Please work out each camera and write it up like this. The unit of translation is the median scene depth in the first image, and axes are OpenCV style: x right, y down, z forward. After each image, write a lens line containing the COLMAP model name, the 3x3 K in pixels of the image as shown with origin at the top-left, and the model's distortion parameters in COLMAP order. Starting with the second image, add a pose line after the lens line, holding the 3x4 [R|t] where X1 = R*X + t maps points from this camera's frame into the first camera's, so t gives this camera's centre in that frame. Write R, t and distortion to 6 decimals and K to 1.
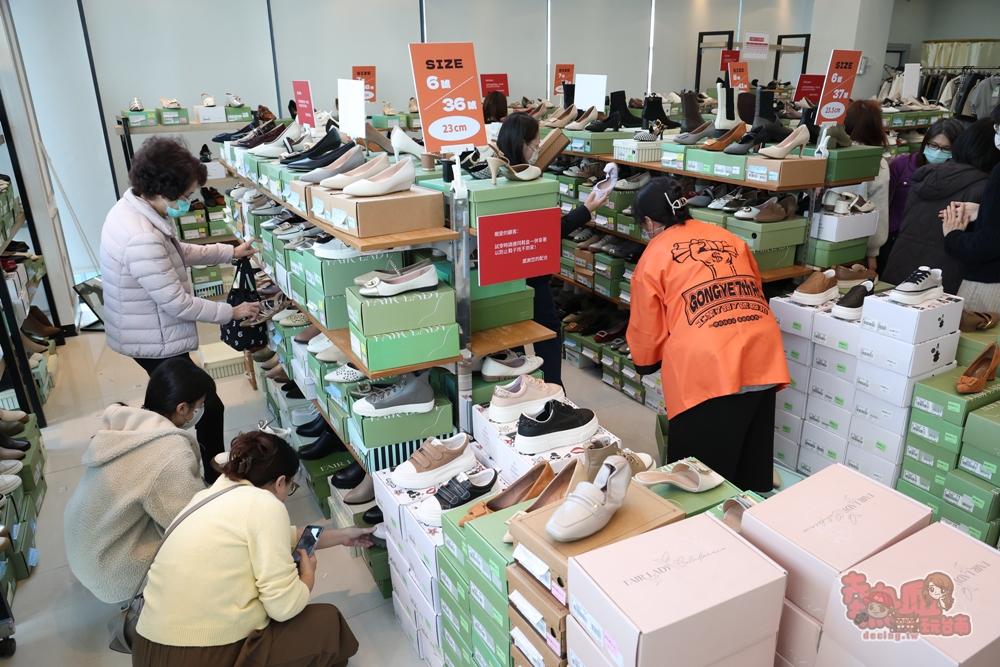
lens RADIAL K [[691.5, 0, 500.0], [0, 691.5, 333.5], [0, 0, 1]] dist [-0.006993, 0.004081]
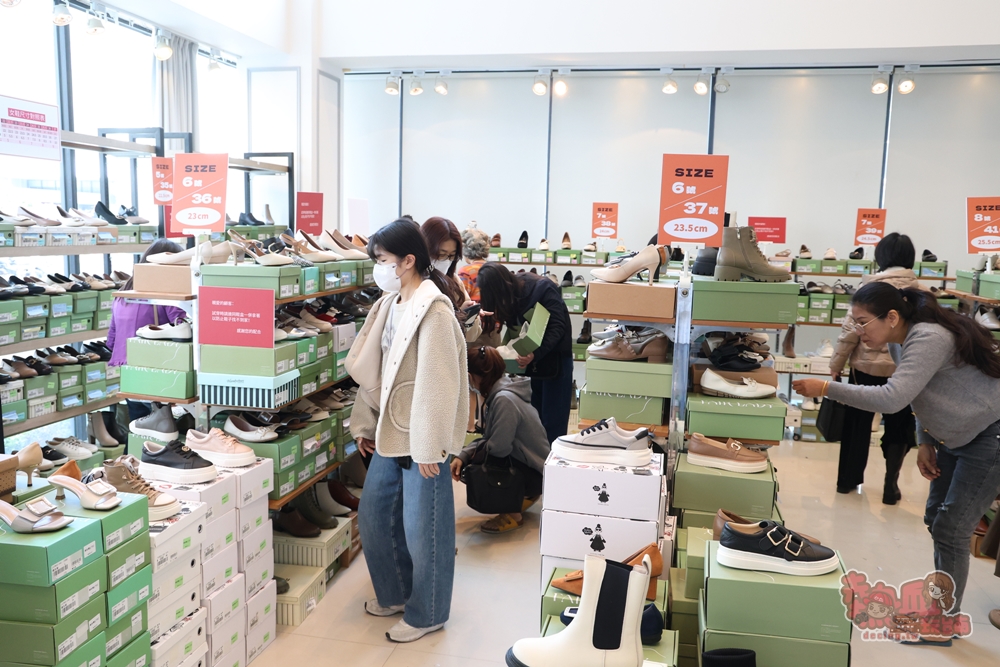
lens RADIAL K [[785.9, 0, 500.0], [0, 785.9, 333.5], [0, 0, 1]] dist [-0.056250, 0.111389]
pose [[0.737133, 0.113222, -0.666196, 0.384033], [-0.265618, 0.955056, -0.131587, -0.014331], [0.621355, 0.273951, 0.734076, 0.101781]]
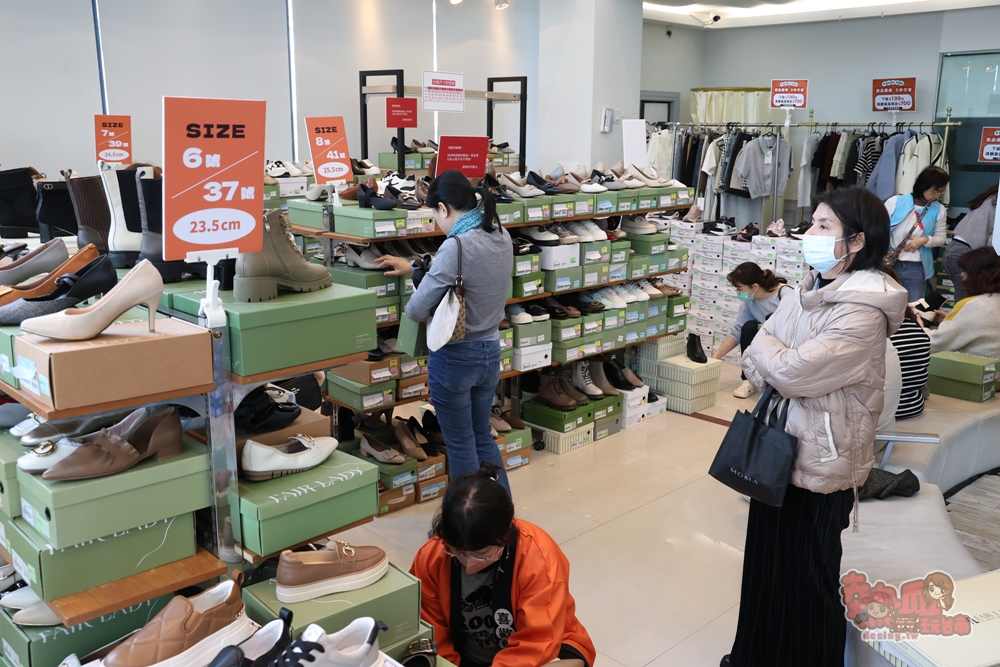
lens RADIAL K [[913.6, 0, 500.0], [0, 913.6, 333.5], [0, 0, 1]] dist [0.008424, 0.003922]
pose [[0.972811, -0.045448, 0.227096, 0.216722], [0.075531, 0.989203, -0.125587, -0.067453], [-0.218937, 0.139325, 0.965741, 0.159587]]
